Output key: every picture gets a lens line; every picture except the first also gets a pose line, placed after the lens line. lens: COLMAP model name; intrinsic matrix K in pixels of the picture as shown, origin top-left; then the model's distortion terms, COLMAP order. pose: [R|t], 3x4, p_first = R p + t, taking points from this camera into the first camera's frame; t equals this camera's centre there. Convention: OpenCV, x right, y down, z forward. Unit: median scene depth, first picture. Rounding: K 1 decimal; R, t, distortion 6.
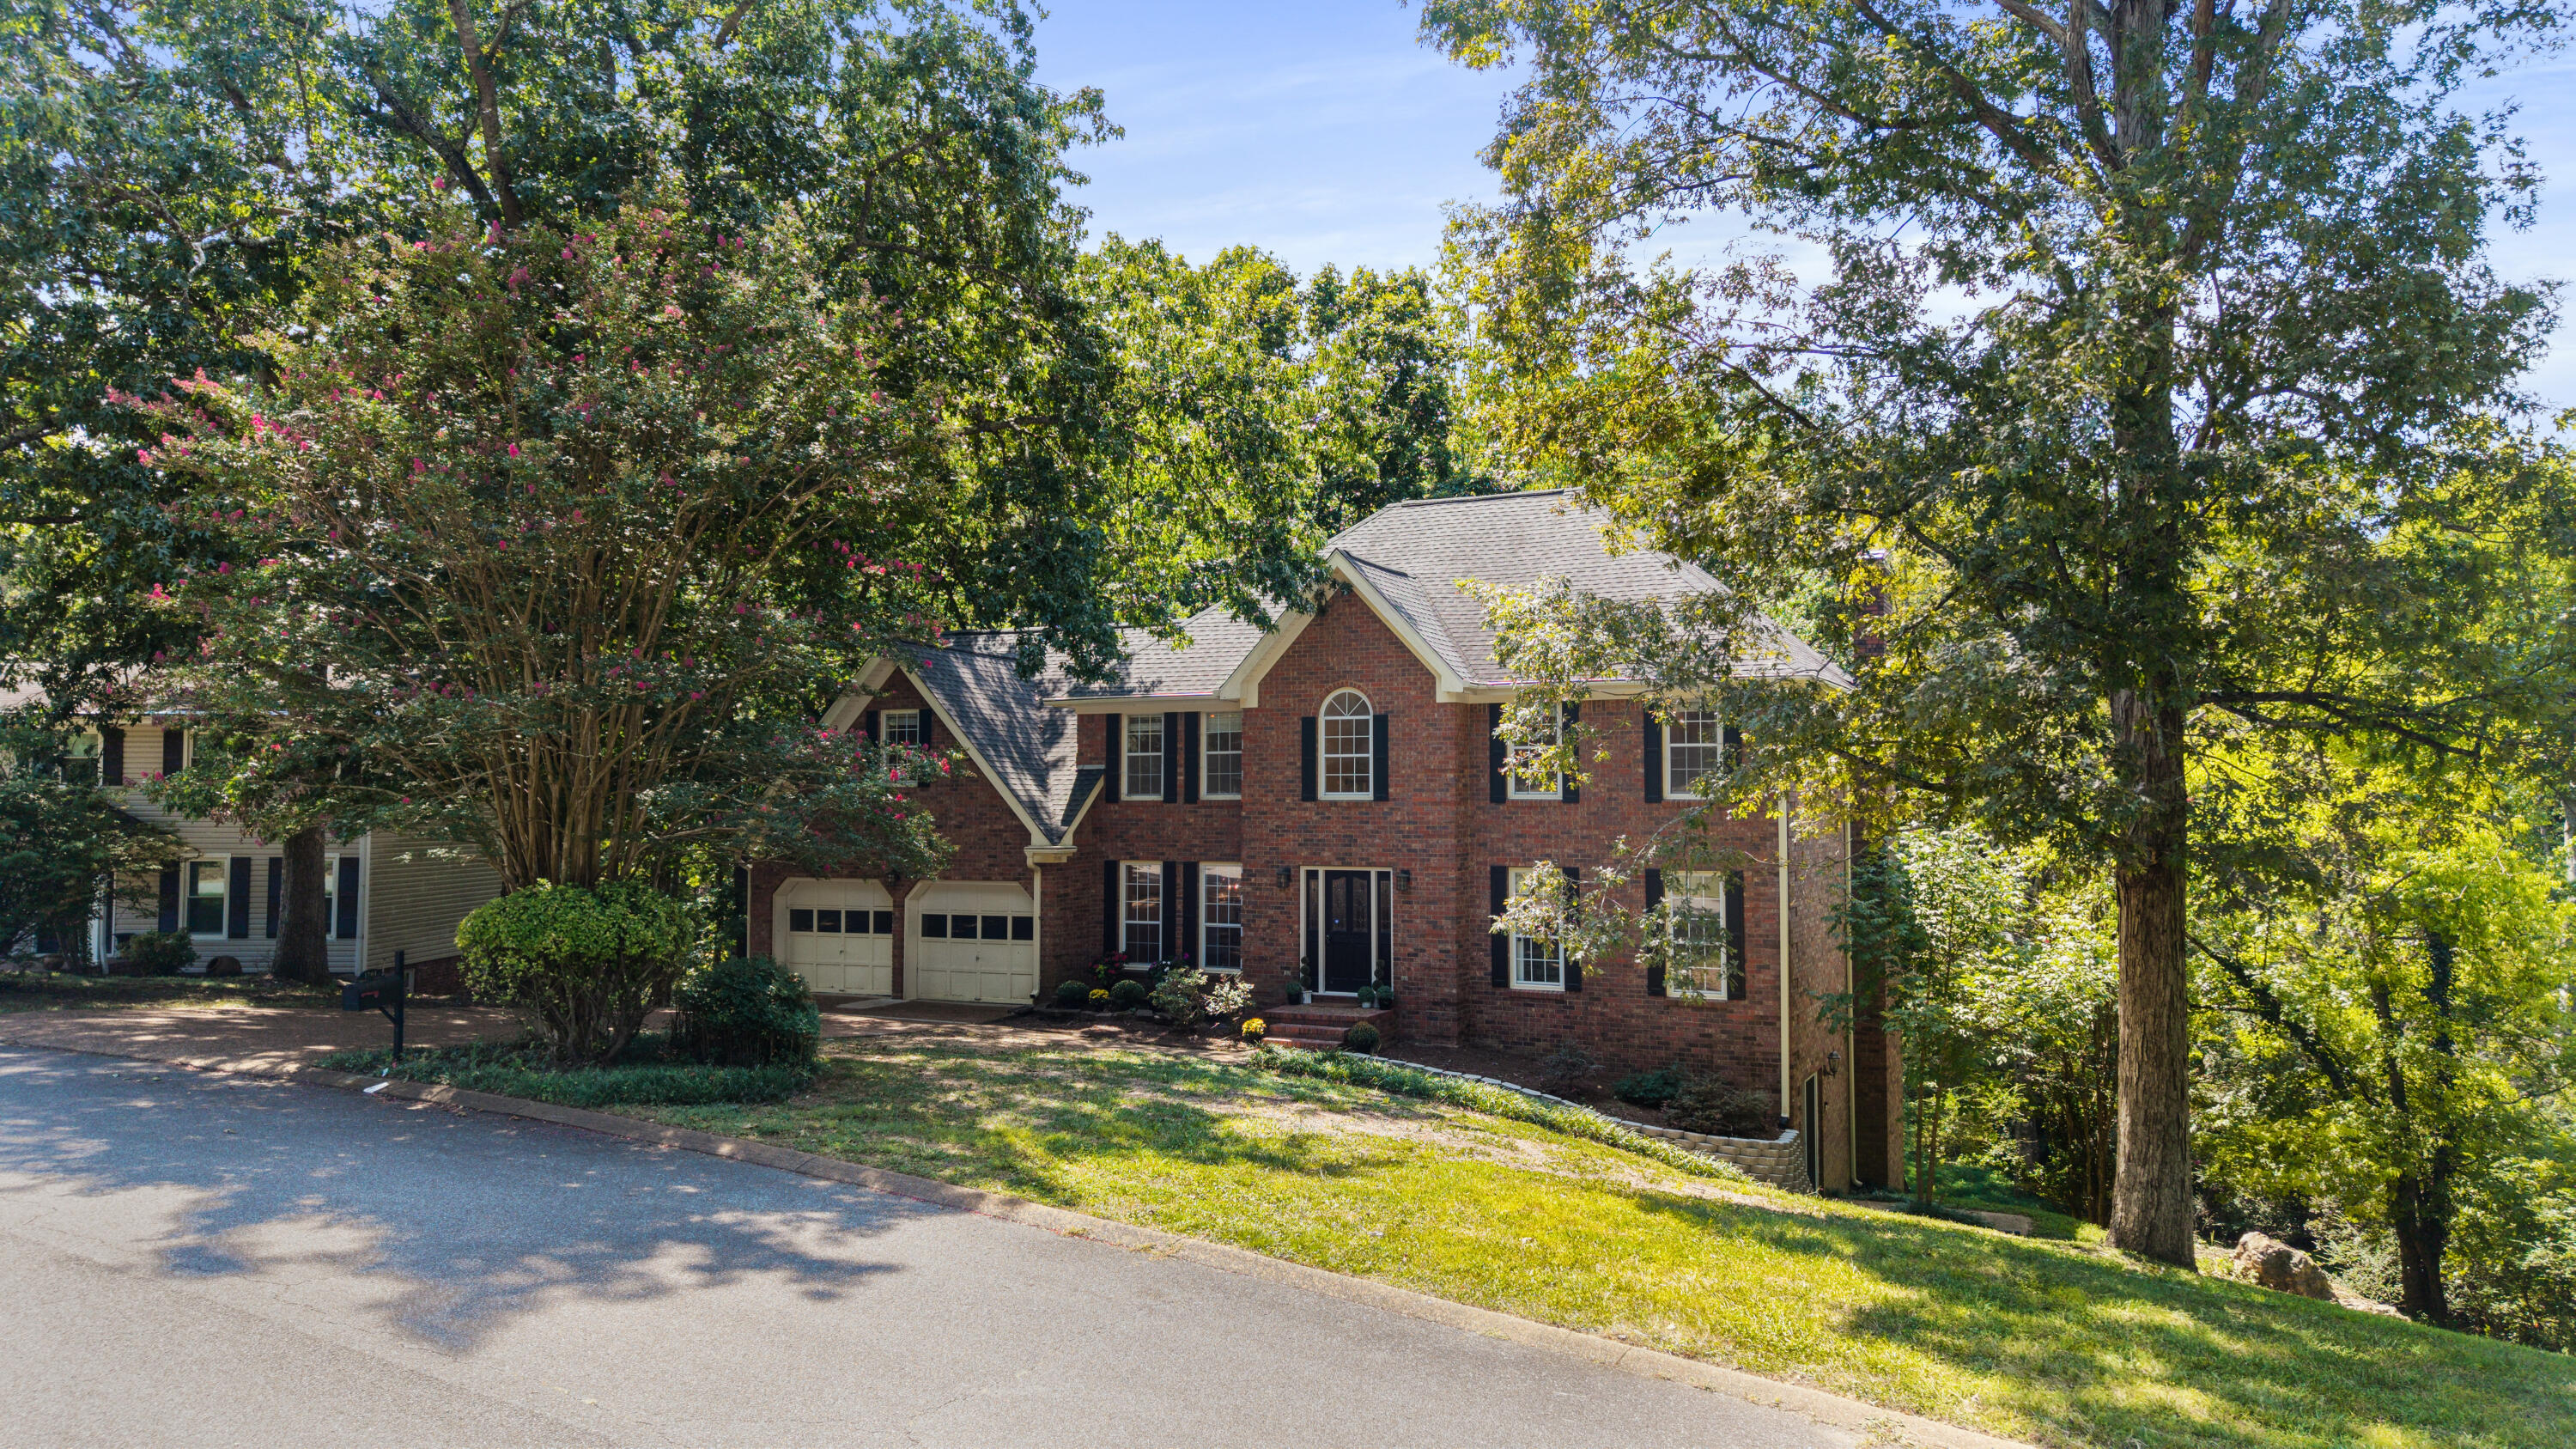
lens RADIAL K [[1783.4, 0, 1287.4], [0, 1783.4, 643.9], [0, 0, 1]] dist [0.042113, -0.057523]
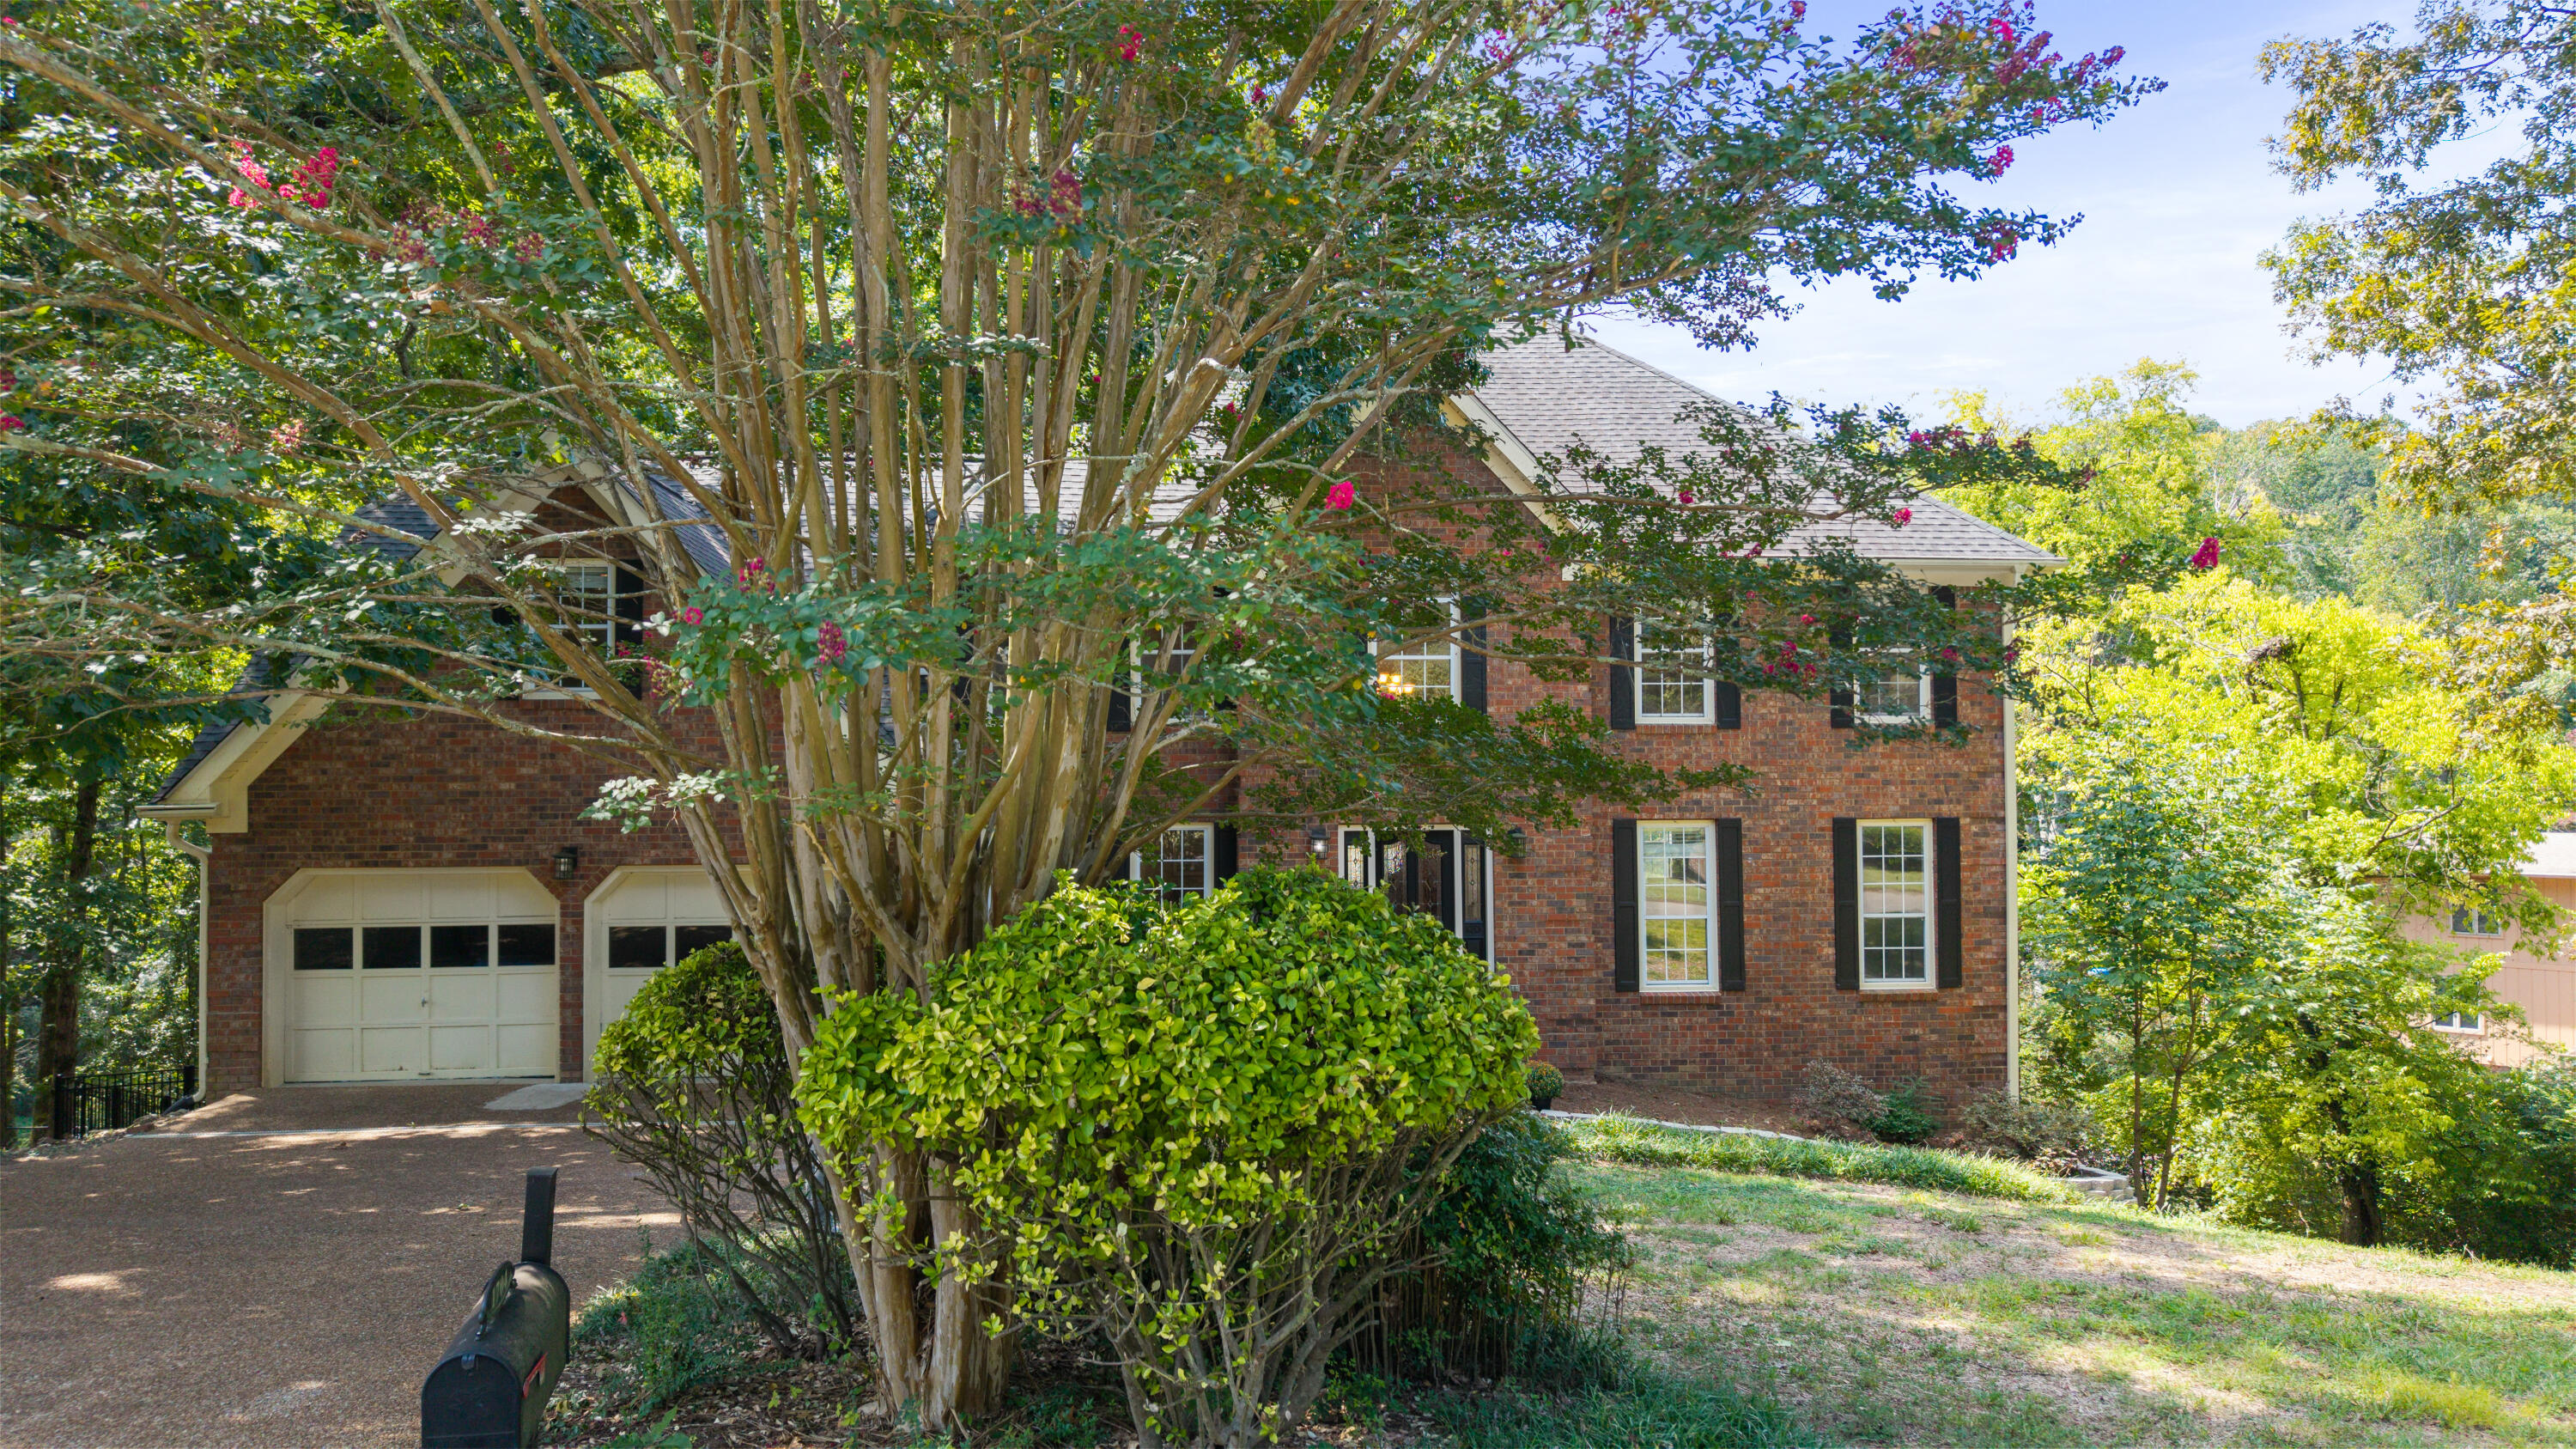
lens RADIAL K [[1783.4, 0, 1298.8], [0, 1783.4, 715.3], [0, 0, 1]] dist [0.042113, -0.057523]
pose [[0.863404, 0.011309, 0.504386, -0.324418], [-0.040158, 0.998117, 0.046363, 0.053725], [-0.502912, -0.060285, 0.862233, 0.441368]]
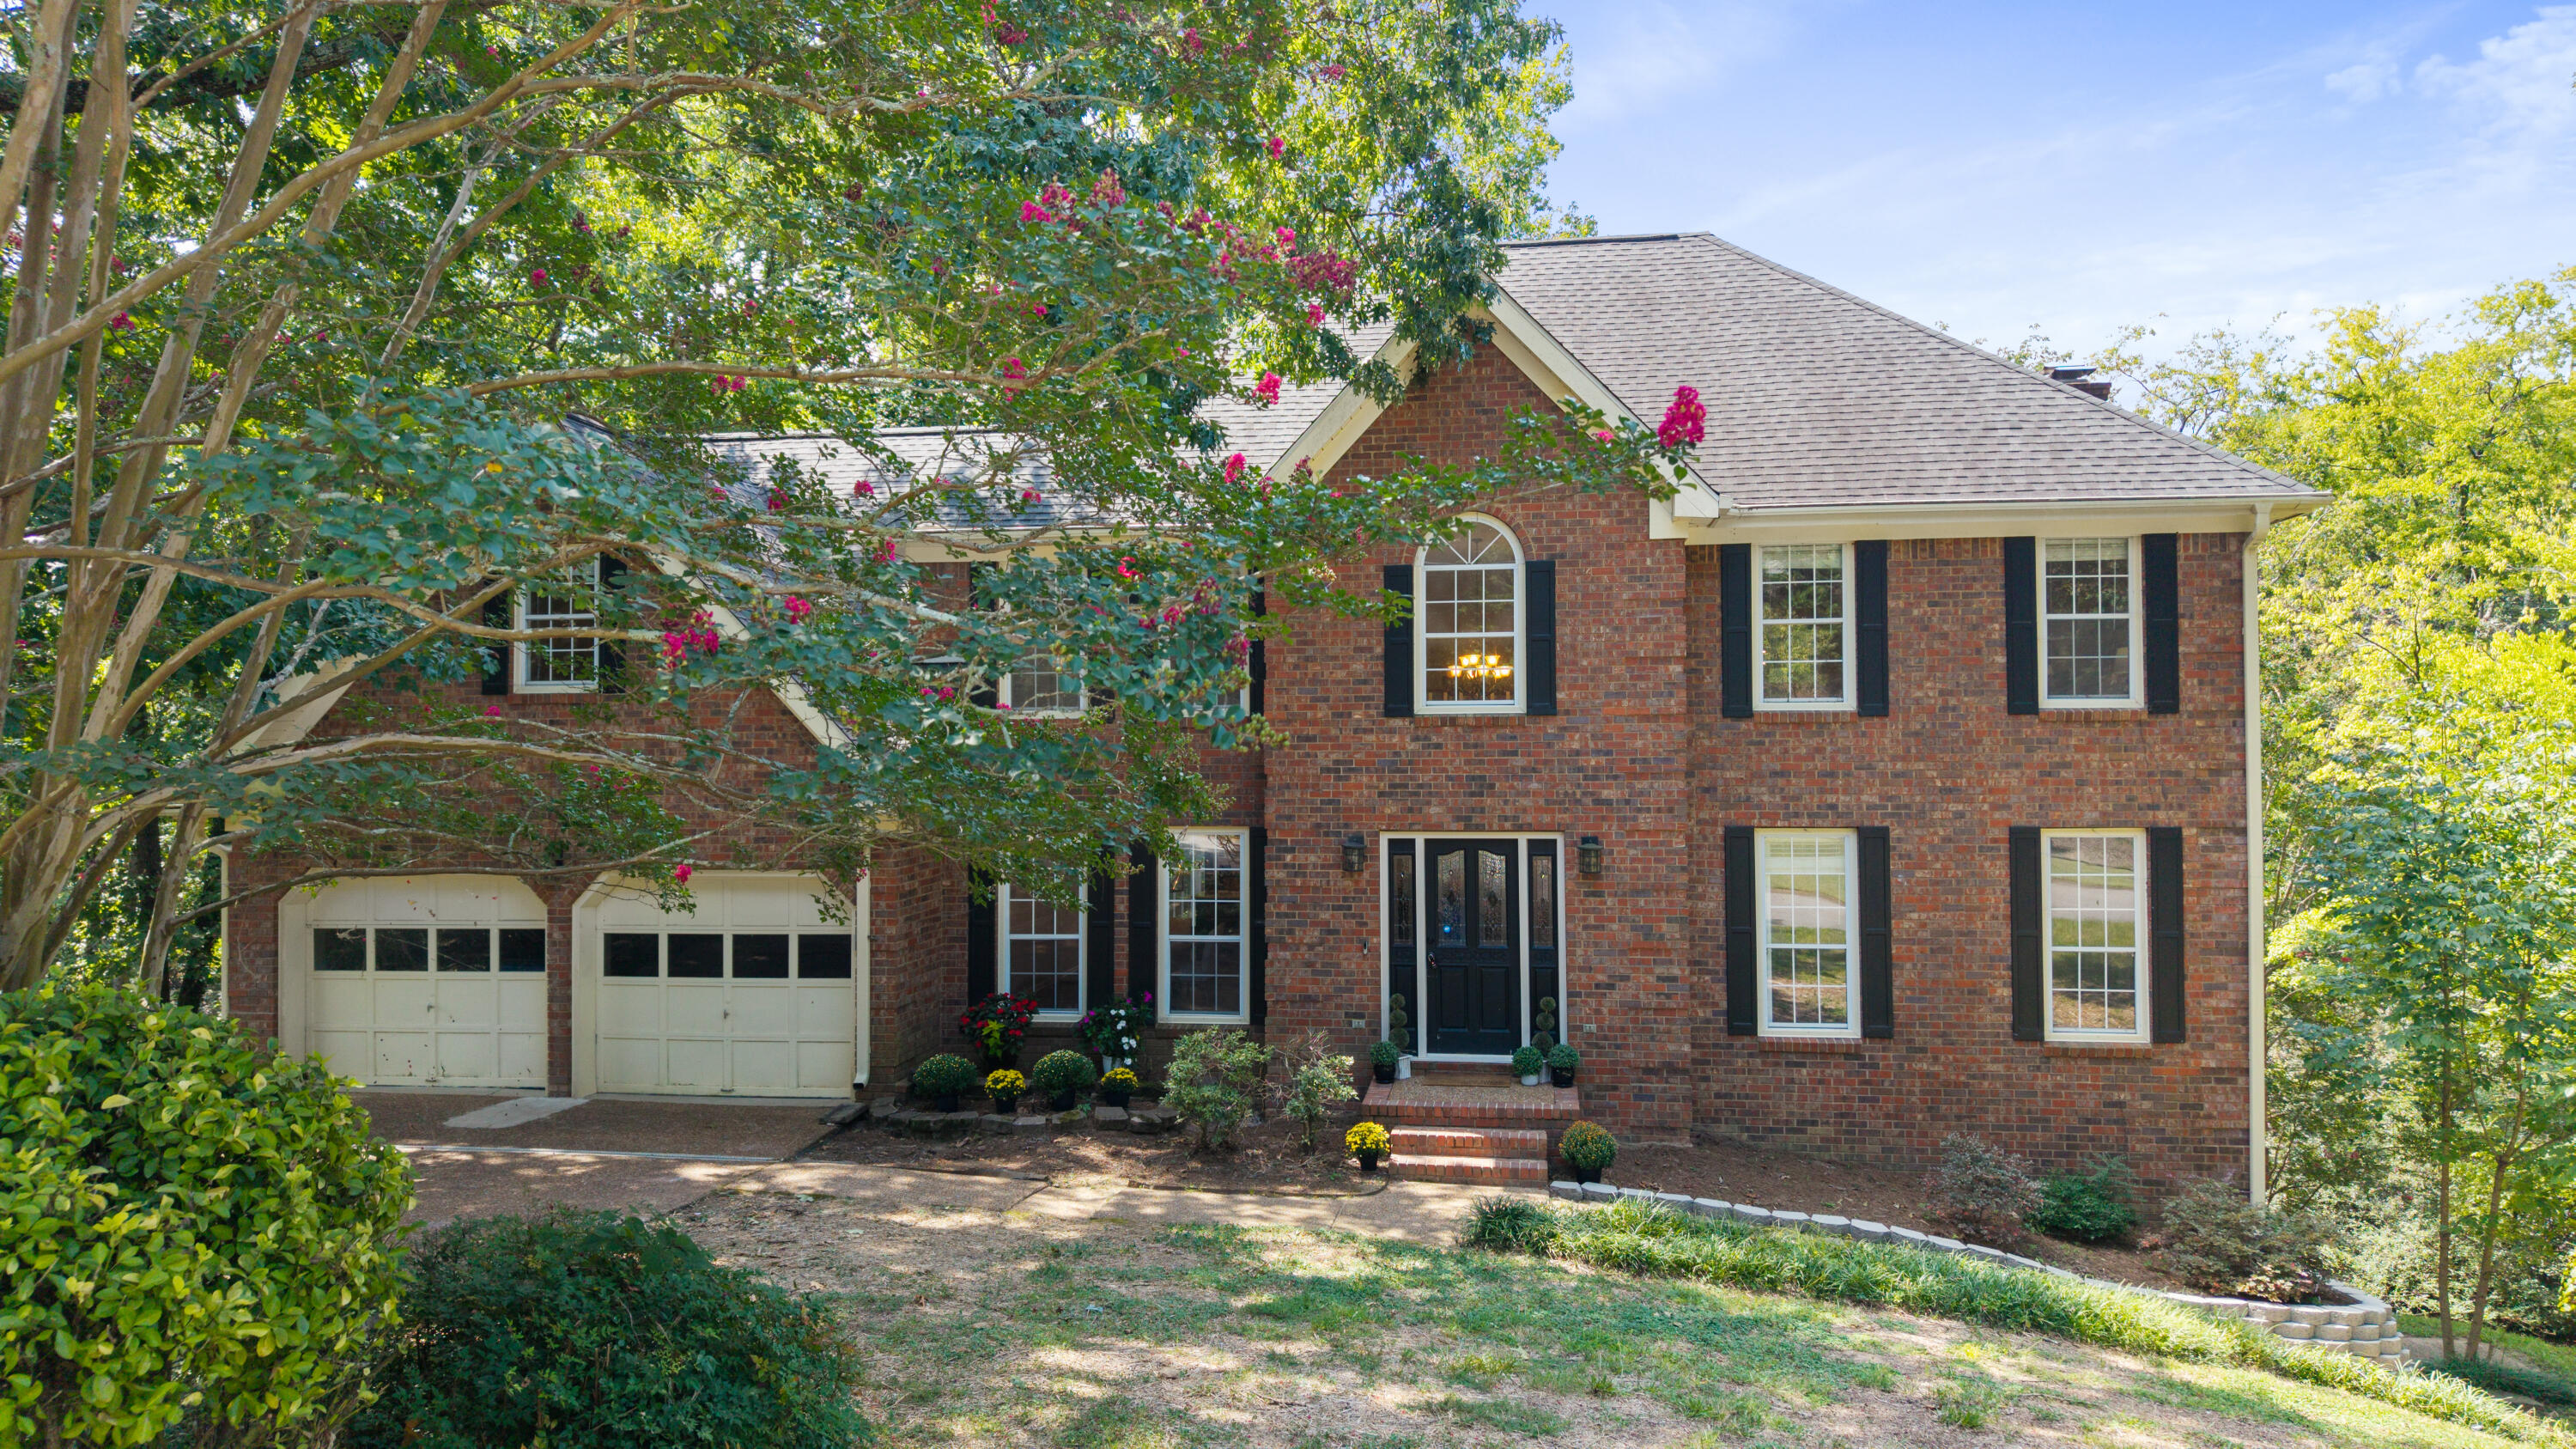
lens RADIAL K [[1783.4, 0, 1293.1], [0, 1783.4, 715.2], [0, 0, 1]] dist [0.042113, -0.057523]
pose [[0.953845, 0.000961, 0.300297, -0.181929], [-0.021061, 0.997747, 0.063703, 0.051910], [-0.299559, -0.067087, 0.951716, 0.469994]]
